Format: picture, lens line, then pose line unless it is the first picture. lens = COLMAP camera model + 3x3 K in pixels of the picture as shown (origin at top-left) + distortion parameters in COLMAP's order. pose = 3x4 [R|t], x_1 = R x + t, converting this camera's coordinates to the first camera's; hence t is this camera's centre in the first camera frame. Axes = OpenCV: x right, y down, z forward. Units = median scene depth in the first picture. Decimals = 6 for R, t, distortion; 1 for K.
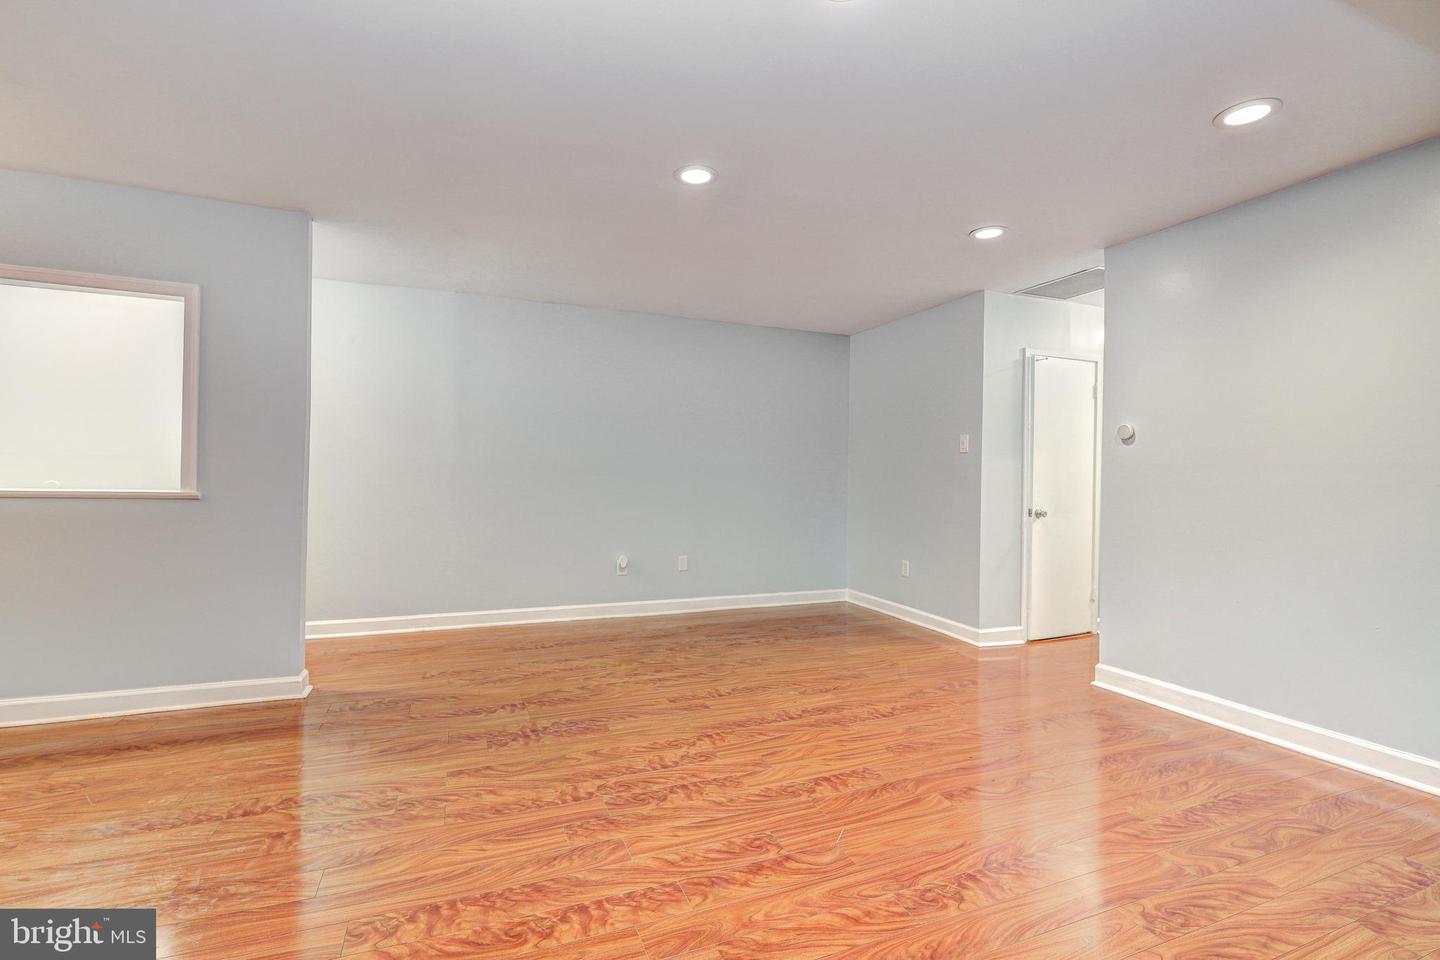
lens RADIAL K [[632.4, 0, 718.0], [0, 632.4, 481.6], [0, 0, 1]] dist [0.000408, -0.001431]
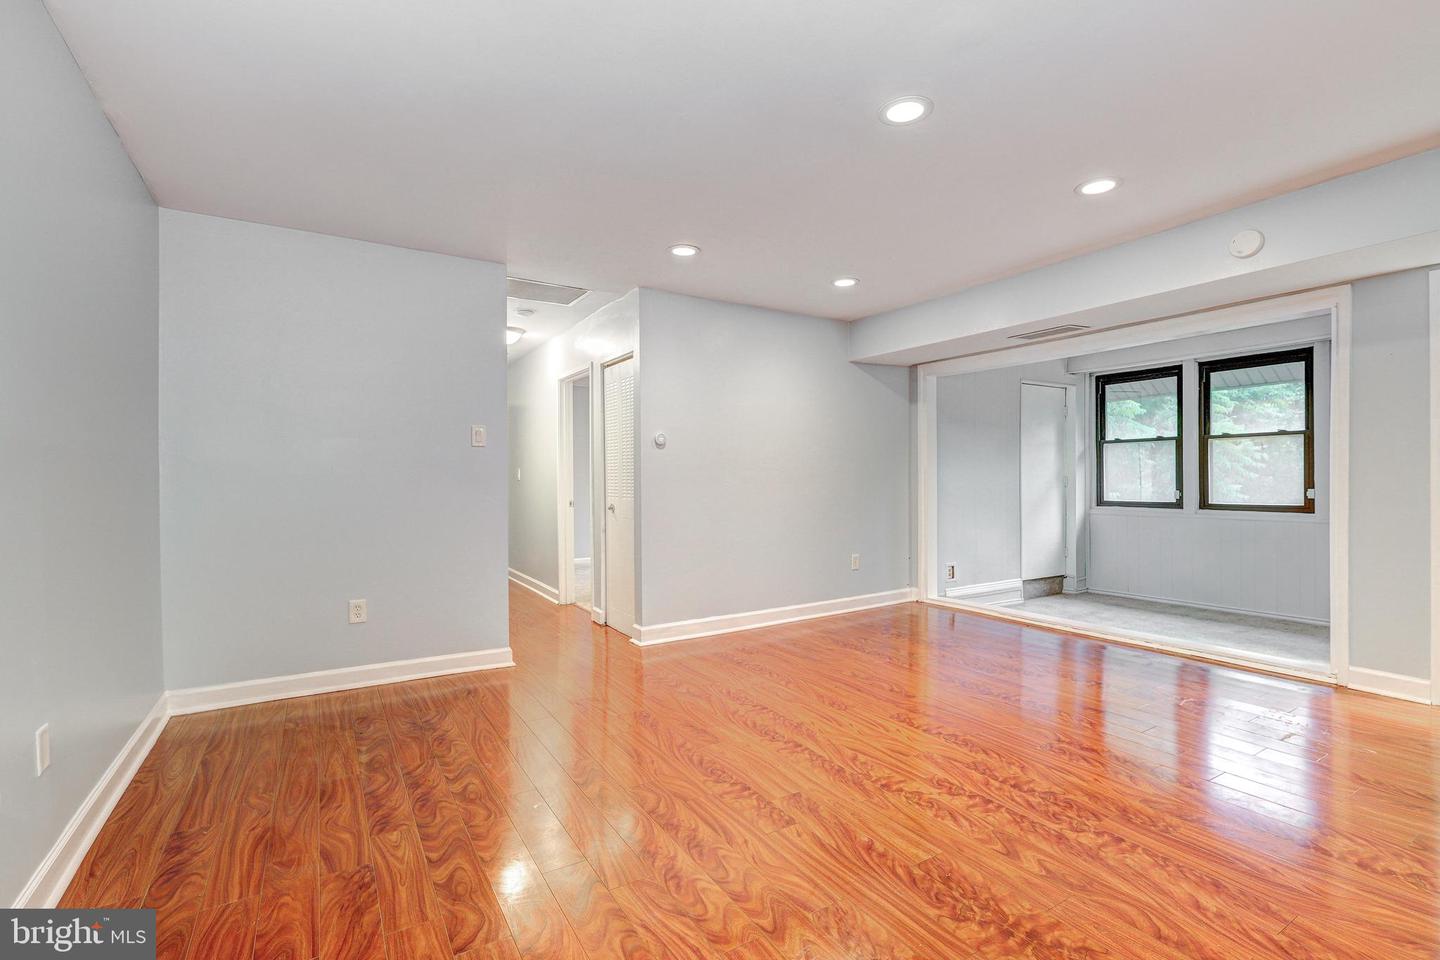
lens RADIAL K [[632.4, 0, 708.2], [0, 632.4, 489.9], [0, 0, 1]] dist [0.000408, -0.001431]
pose [[-0.144238, -0.030058, 0.989086, -0.882479], [0.008104, 0.999469, 0.031555, -0.023423], [-0.989510, 0.012567, -0.143918, 1.482829]]
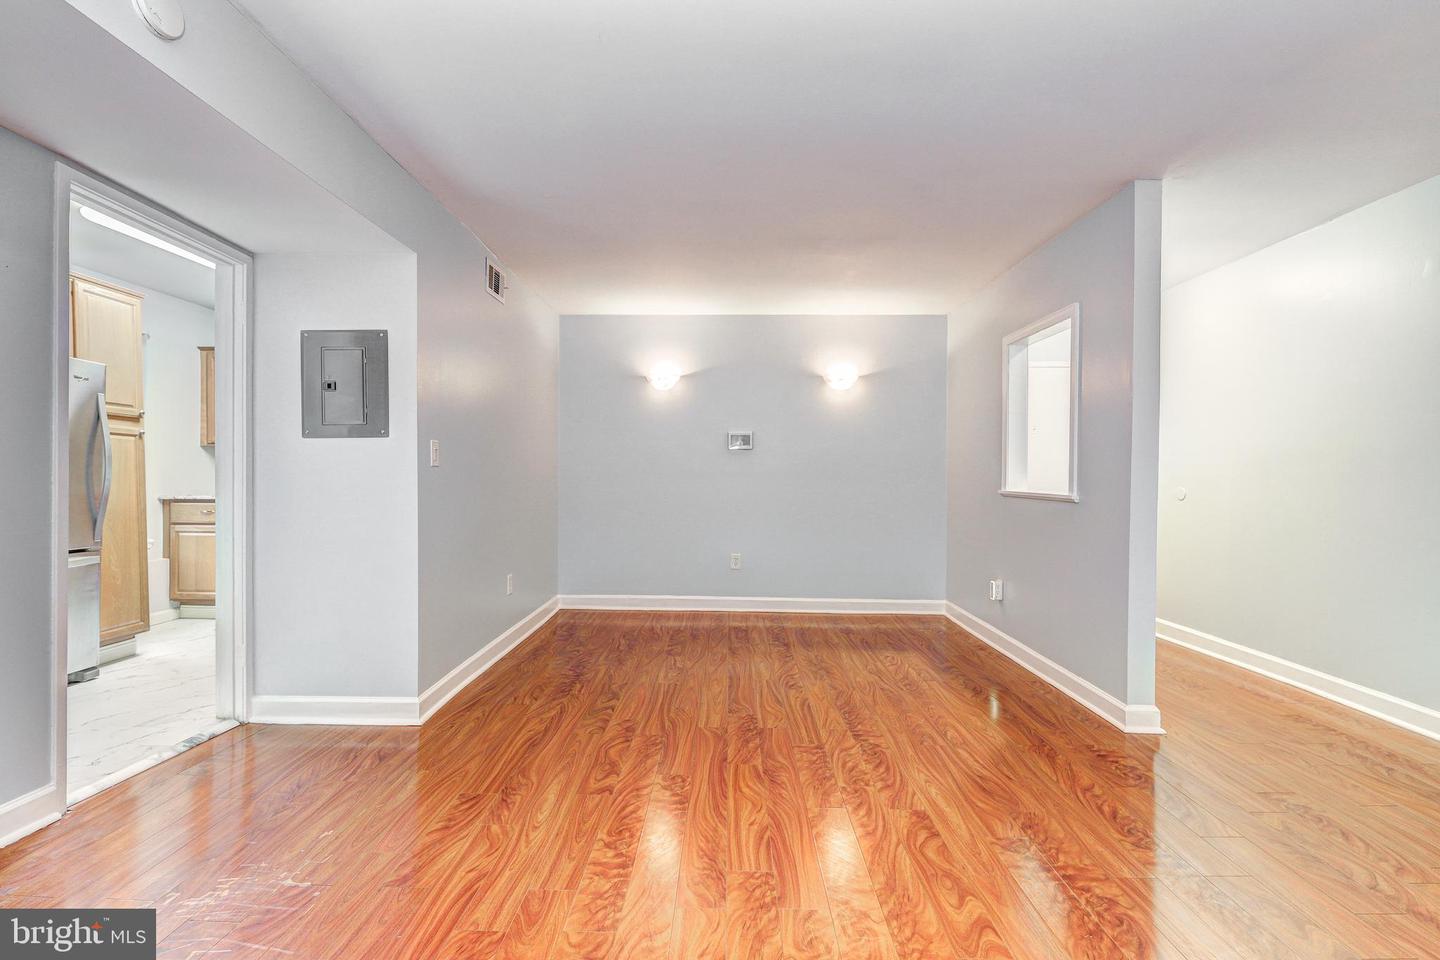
lens RADIAL K [[632.4, 0, 725.2], [0, 632.4, 485.7], [0, 0, 1]] dist [0.000408, -0.001431]
pose [[-0.395831, -0.009245, -0.918277, 0.477233], [-0.013058, 0.999905, -0.004438, 0.009811], [0.918230, 0.010234, -0.395914, 1.030478]]
